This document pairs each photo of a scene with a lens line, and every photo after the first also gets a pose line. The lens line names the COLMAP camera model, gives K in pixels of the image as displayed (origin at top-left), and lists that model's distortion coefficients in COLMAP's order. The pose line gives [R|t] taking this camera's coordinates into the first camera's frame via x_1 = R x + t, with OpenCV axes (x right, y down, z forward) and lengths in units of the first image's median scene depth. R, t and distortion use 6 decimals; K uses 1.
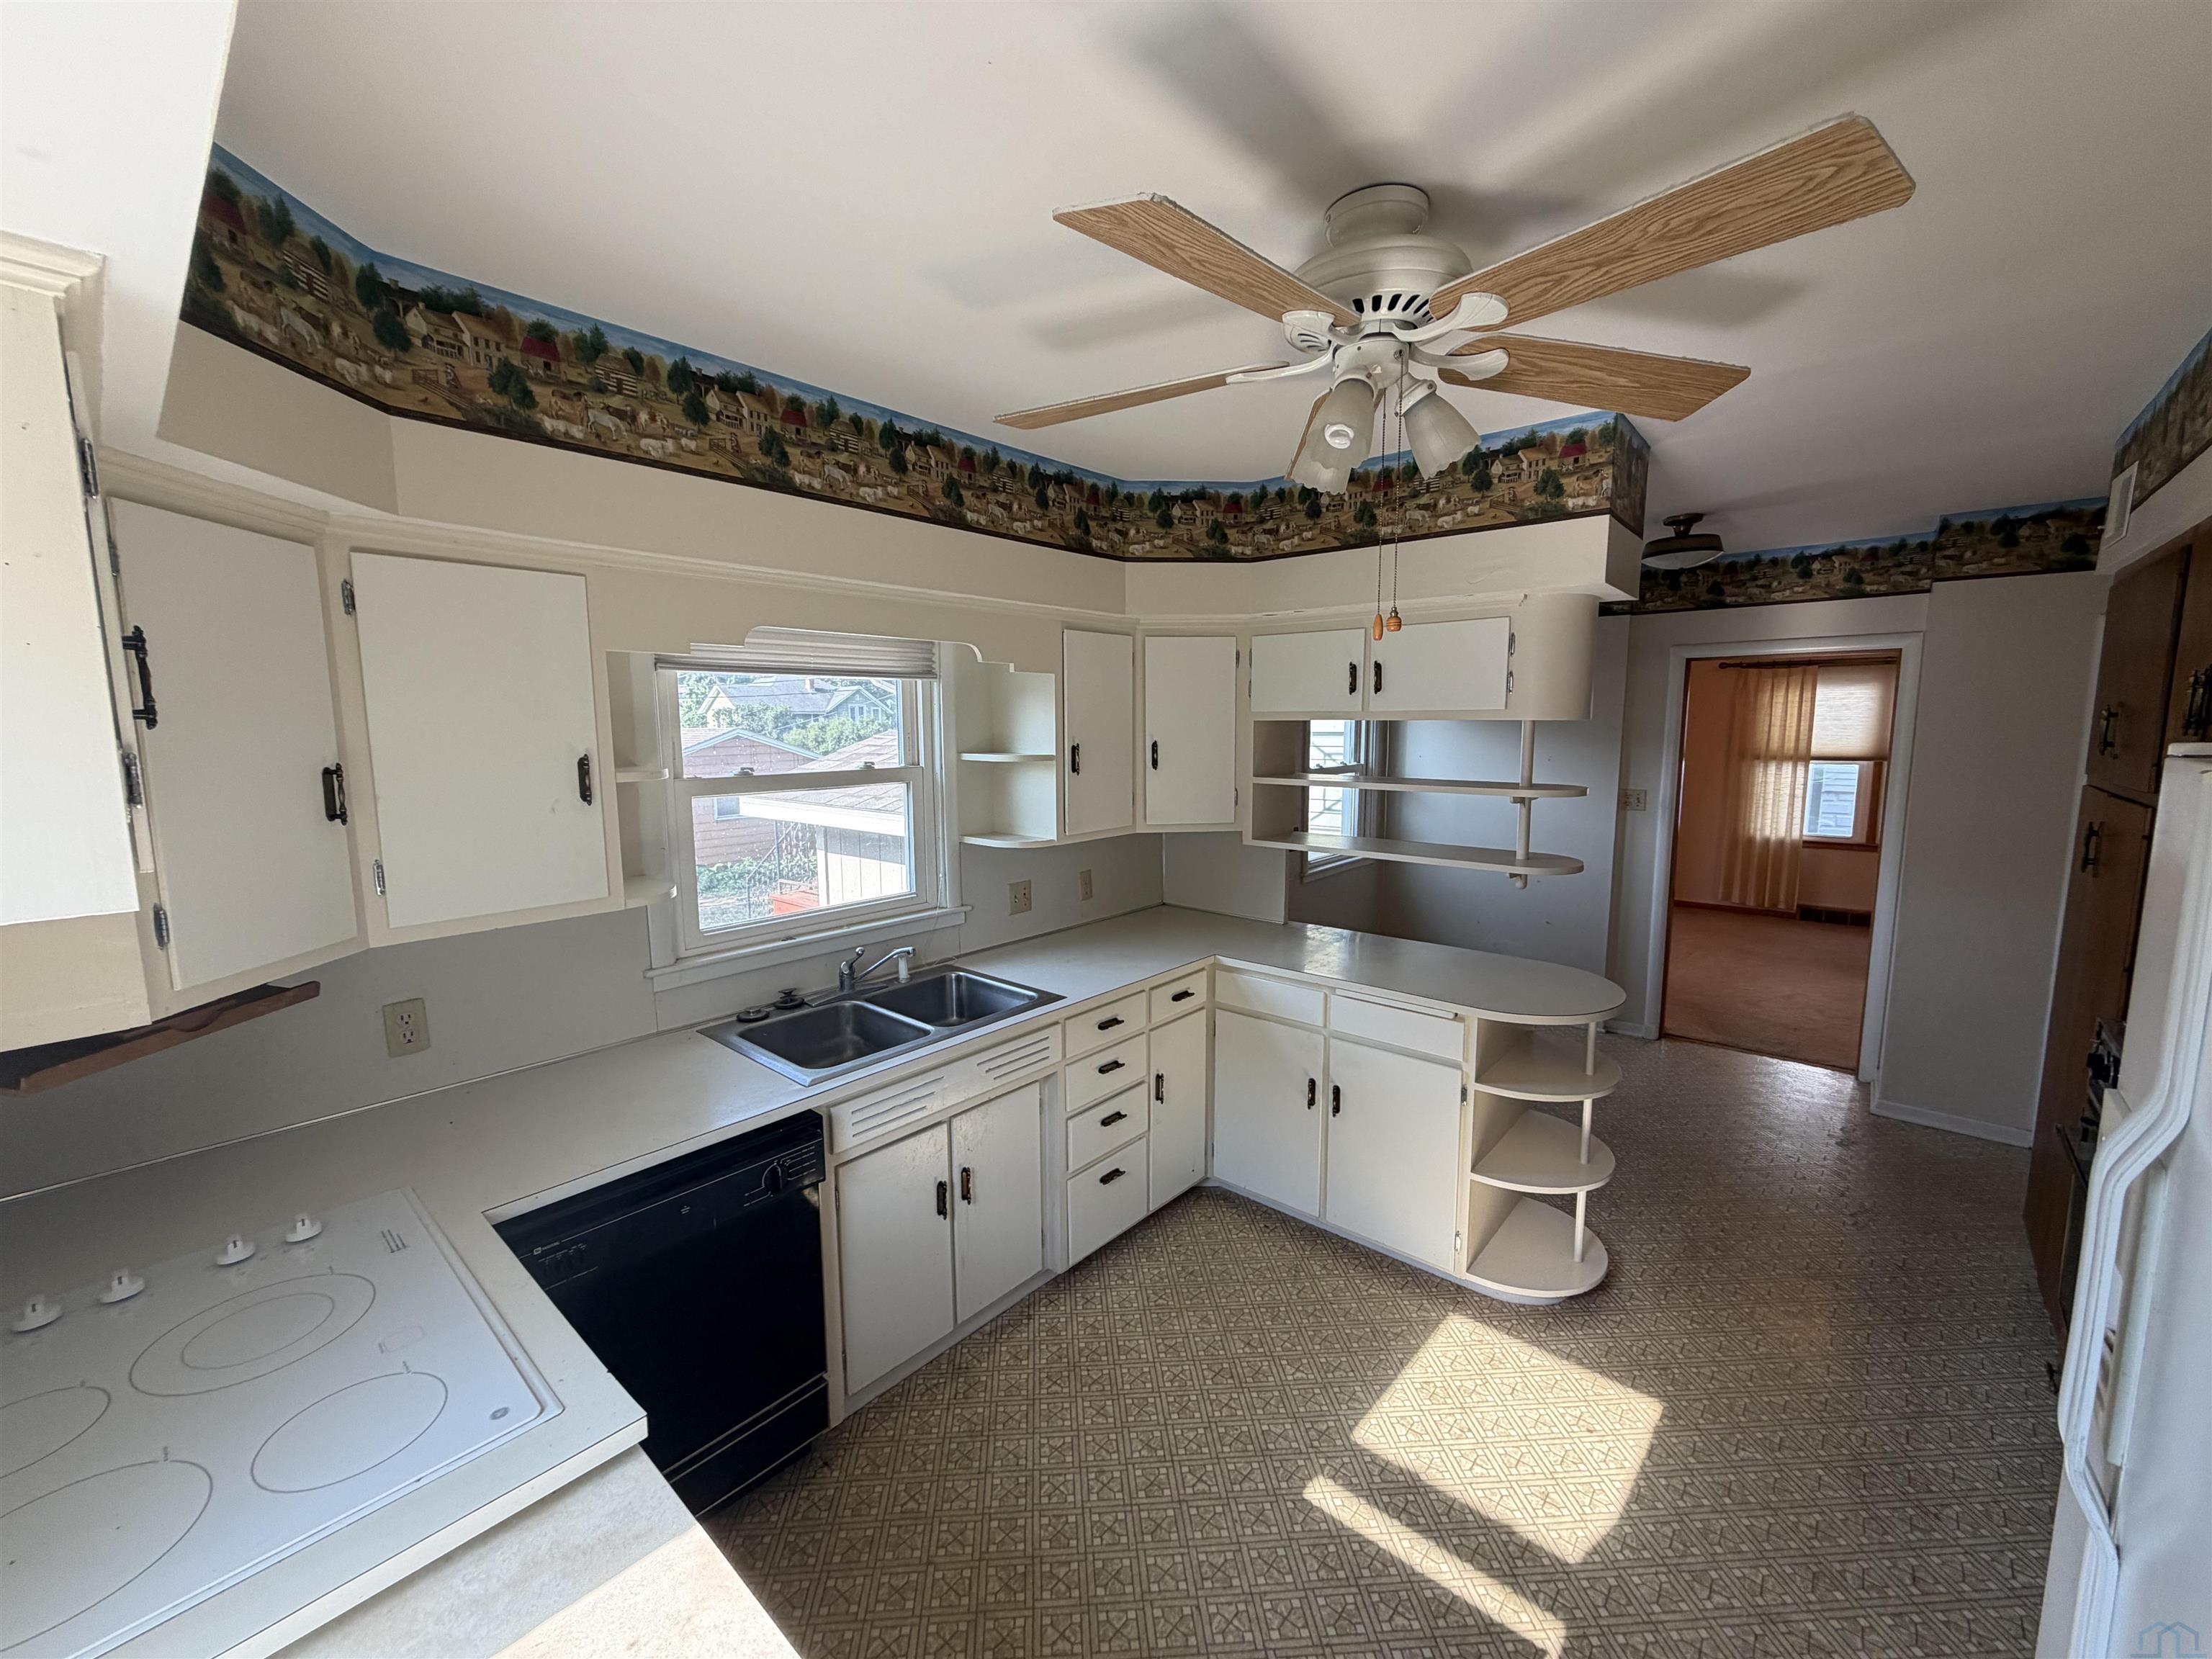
lens RADIAL K [[888.6, 0, 1090.9], [0, 888.6, 827.6], [0, 0, 1]] dist [0.002709, 0.000115]
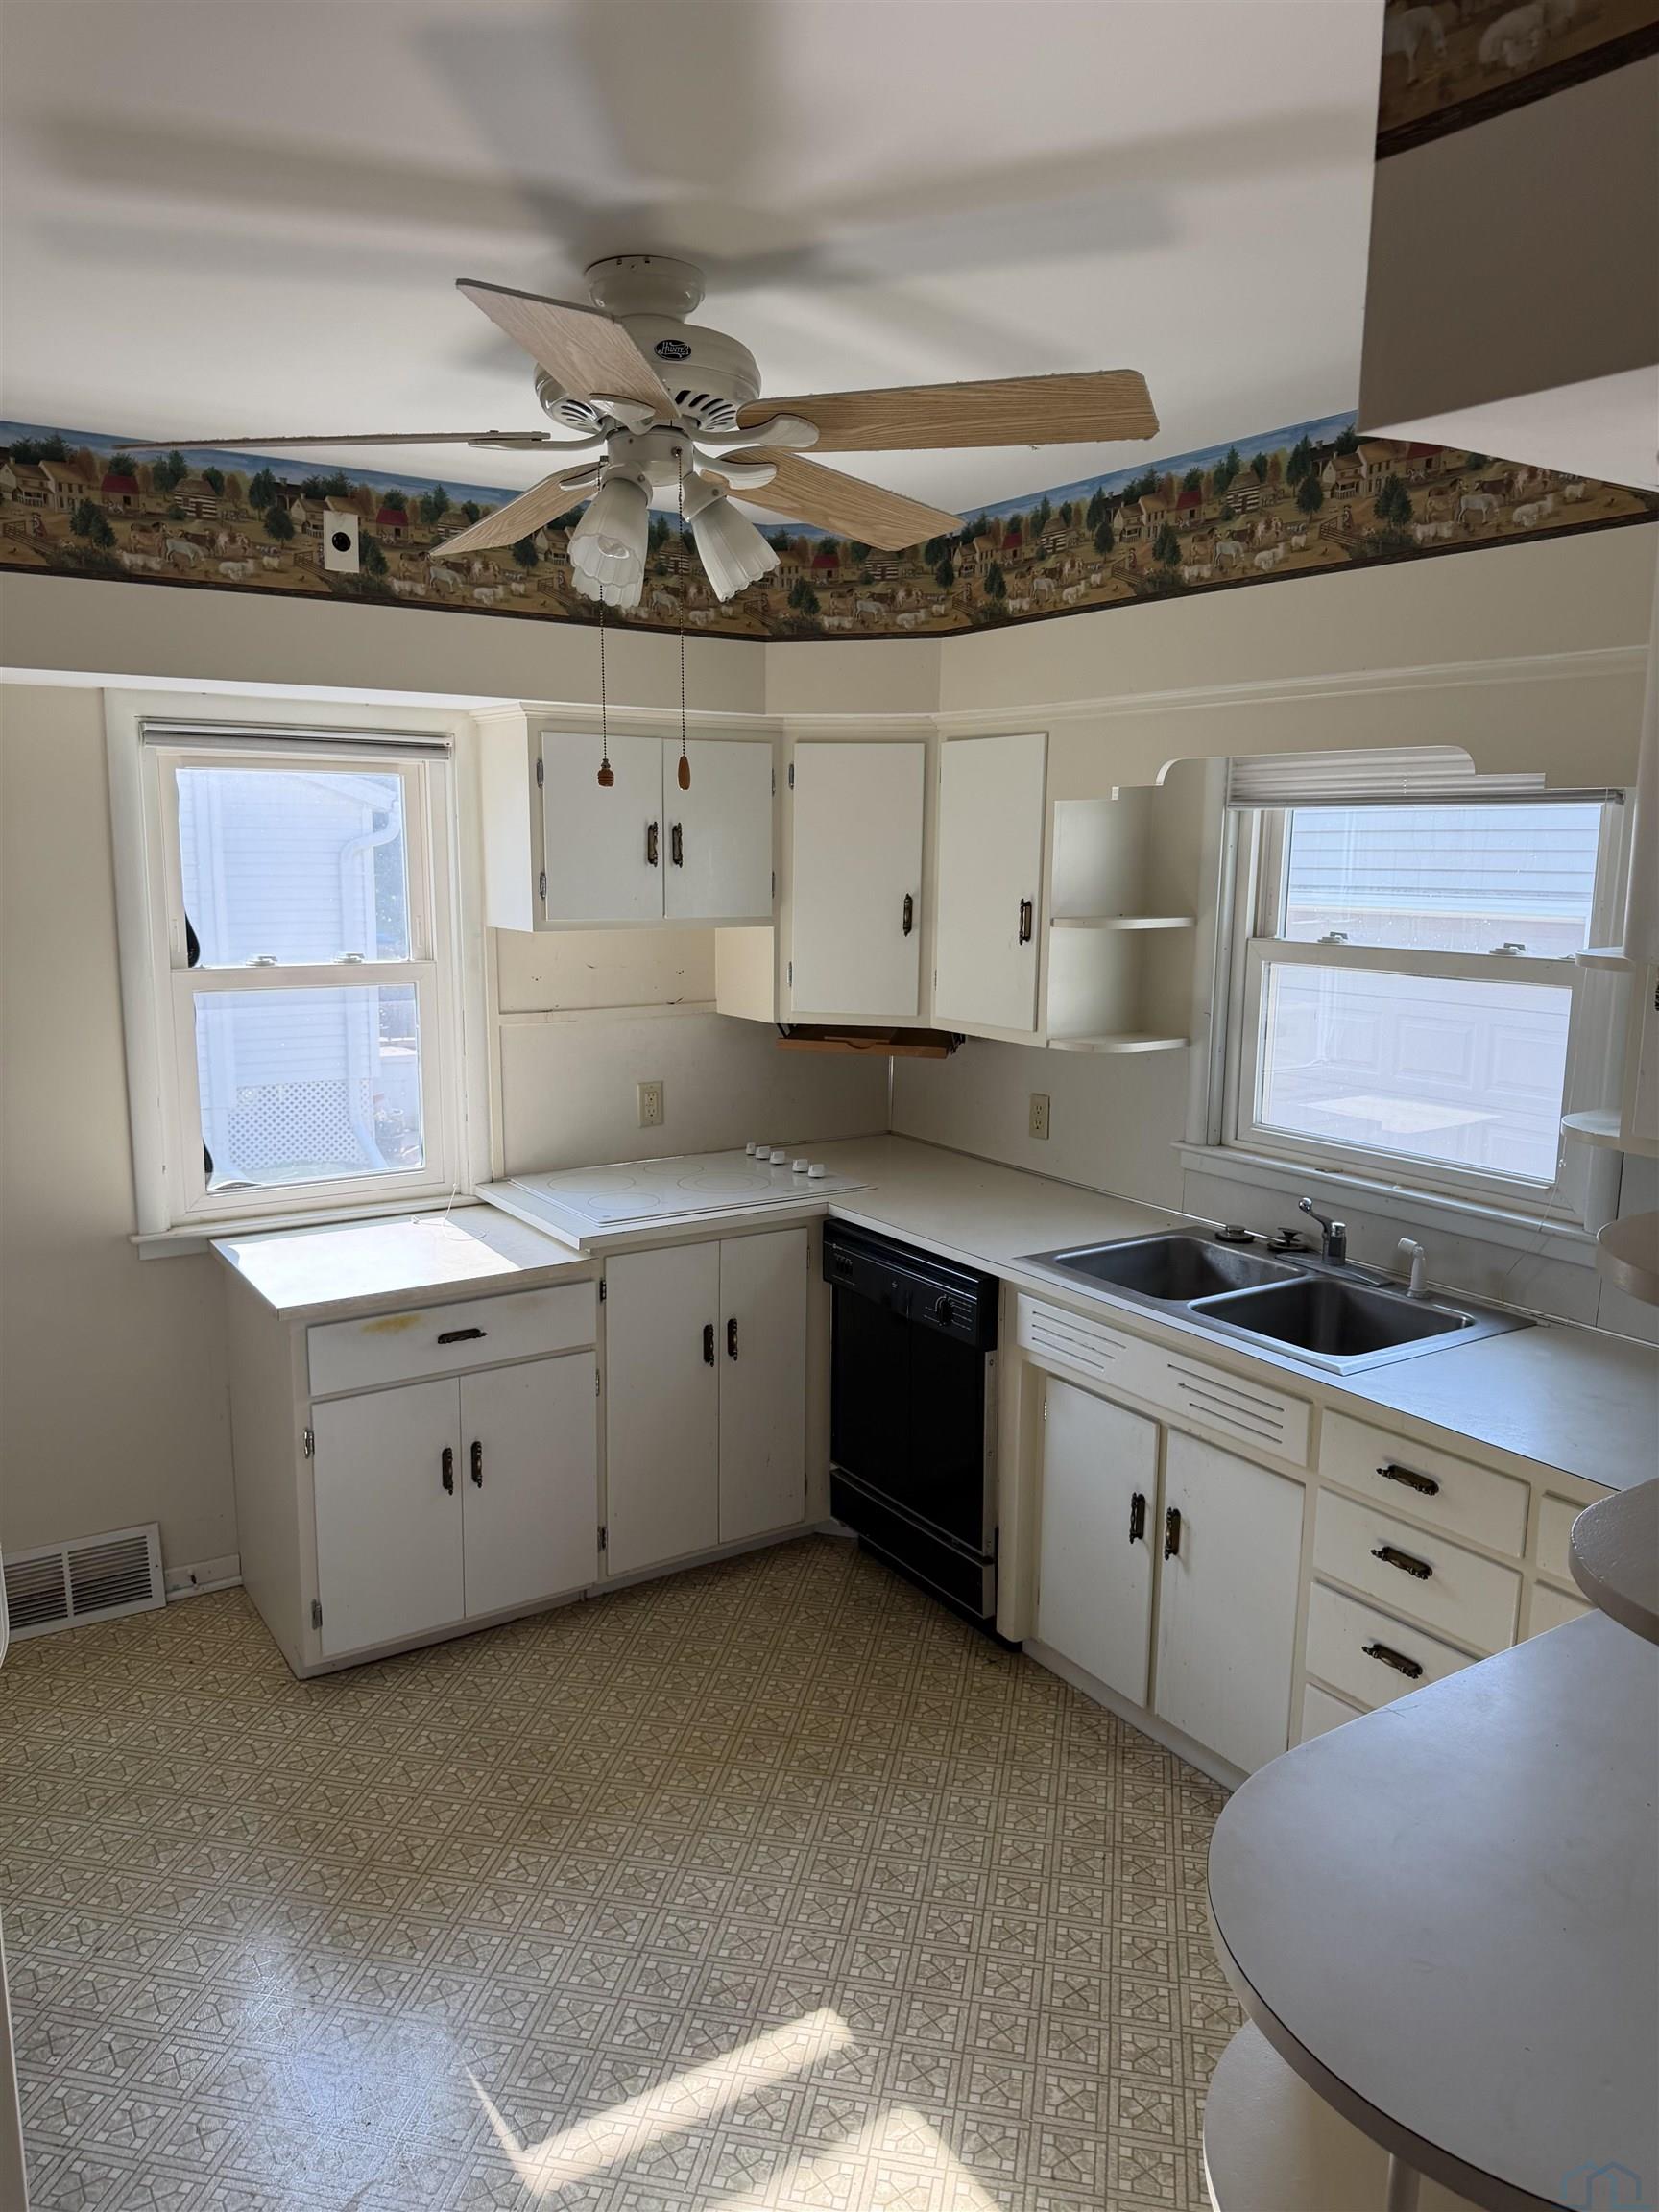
lens RADIAL K [[1574.7, 0, 823.5], [0, 1574.7, 1108.4], [0, 0, 1]] dist [-0.004299, -0.006710]
pose [[-0.259331, 0.168726, -0.950936, 1.407304], [-0.127962, 0.969938, 0.206994, -0.198012], [0.957274, 0.175364, -0.229944, 1.268899]]
